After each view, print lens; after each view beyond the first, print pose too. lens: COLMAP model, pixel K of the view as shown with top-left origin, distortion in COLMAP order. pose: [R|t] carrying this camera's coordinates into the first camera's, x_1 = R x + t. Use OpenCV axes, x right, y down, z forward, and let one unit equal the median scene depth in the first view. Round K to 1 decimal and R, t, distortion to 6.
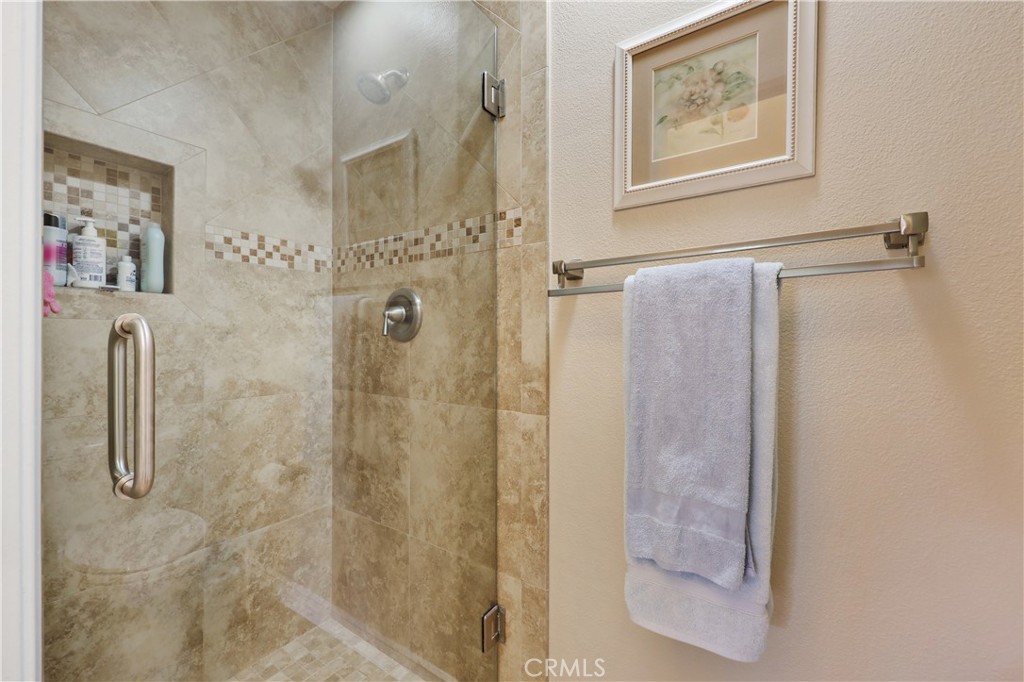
lens RADIAL K [[420.6, 0, 511.5], [0, 420.6, 332.9], [0, 0, 1]] dist [-0.002482, 0.000942]
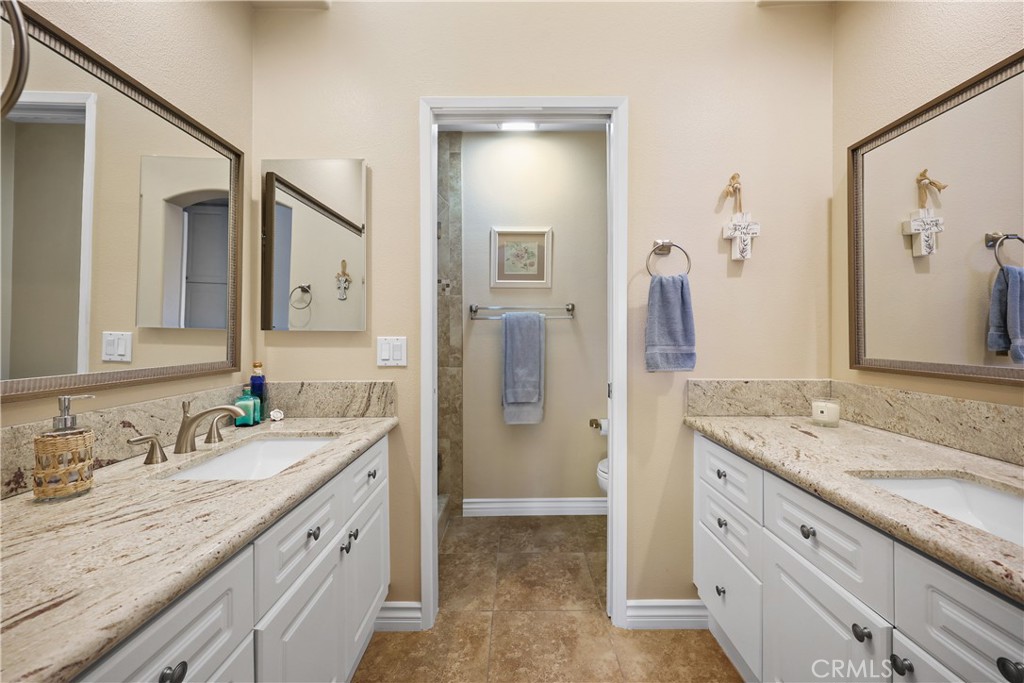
lens RADIAL K [[420.6, 0, 517.1], [0, 420.6, 324.9], [0, 0, 1]] dist [-0.002482, 0.000942]
pose [[0.807902, 0.020753, 0.588951, -1.085139], [-0.005285, 0.999595, -0.027973, 0.017481], [-0.589293, 0.019487, 0.807684, -1.146974]]
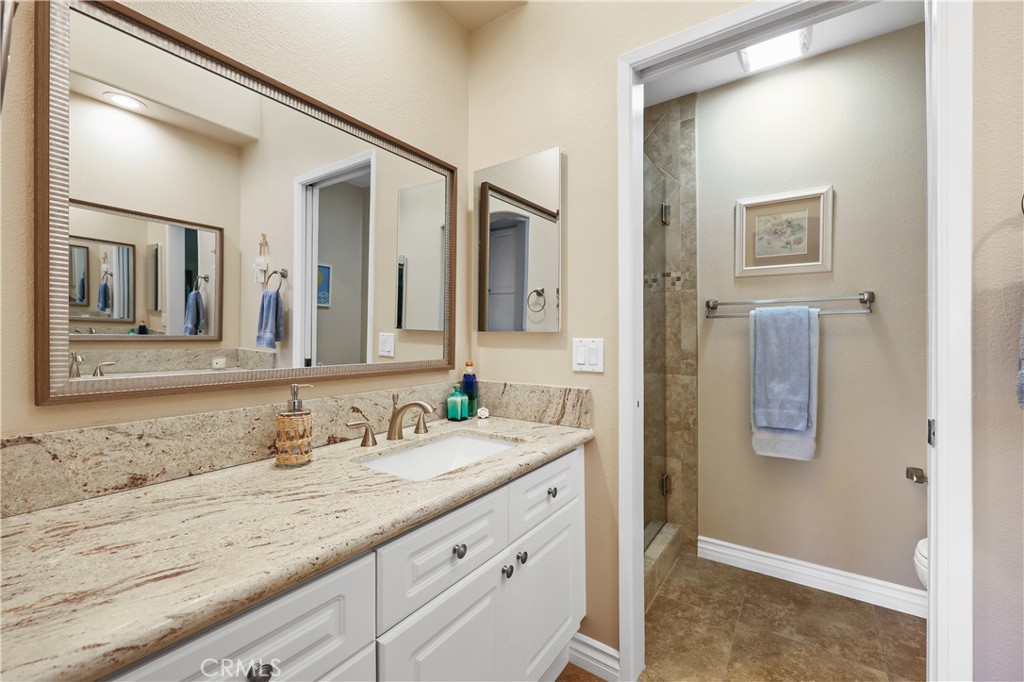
lens RADIAL K [[420.6, 0, 512.3], [0, 420.6, 329.5], [0, 0, 1]] dist [-0.002482, 0.000942]
pose [[0.999874, 0.011831, 0.010587, -0.816288], [-0.011659, 0.999802, -0.016134, 0.015968], [-0.010775, 0.016009, 0.999814, -1.000962]]
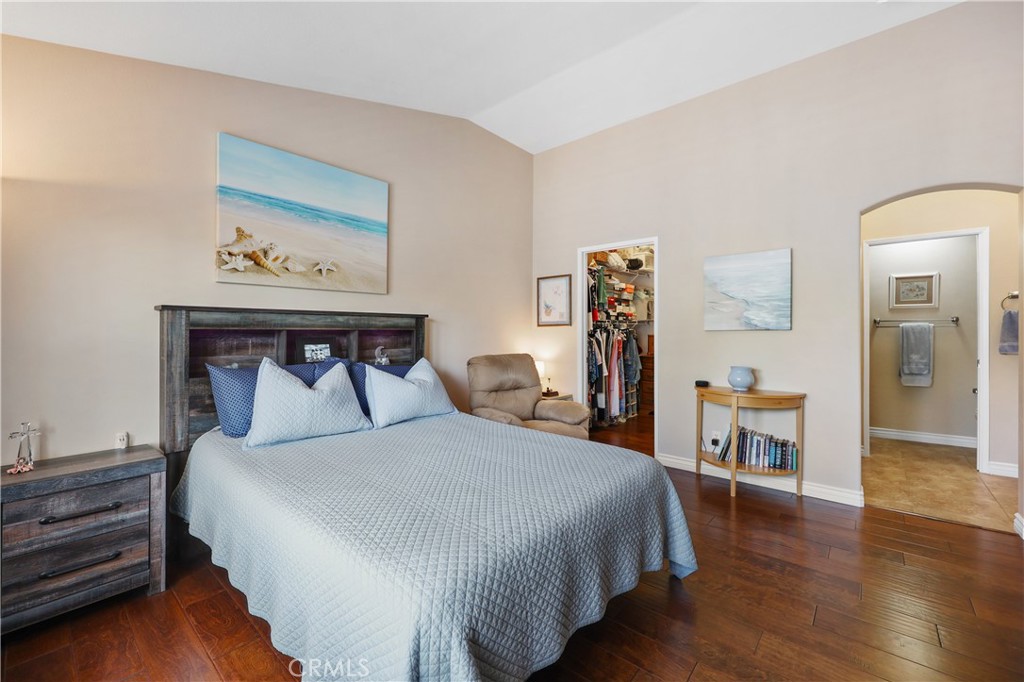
lens RADIAL K [[420.6, 0, 509.0], [0, 420.6, 335.6], [0, 0, 1]] dist [-0.002482, 0.000942]
pose [[0.996992, 0.011800, -0.076599, -3.318952], [-0.012384, 0.999898, -0.007158, 0.080745], [0.076506, 0.008085, 0.997036, -3.662114]]
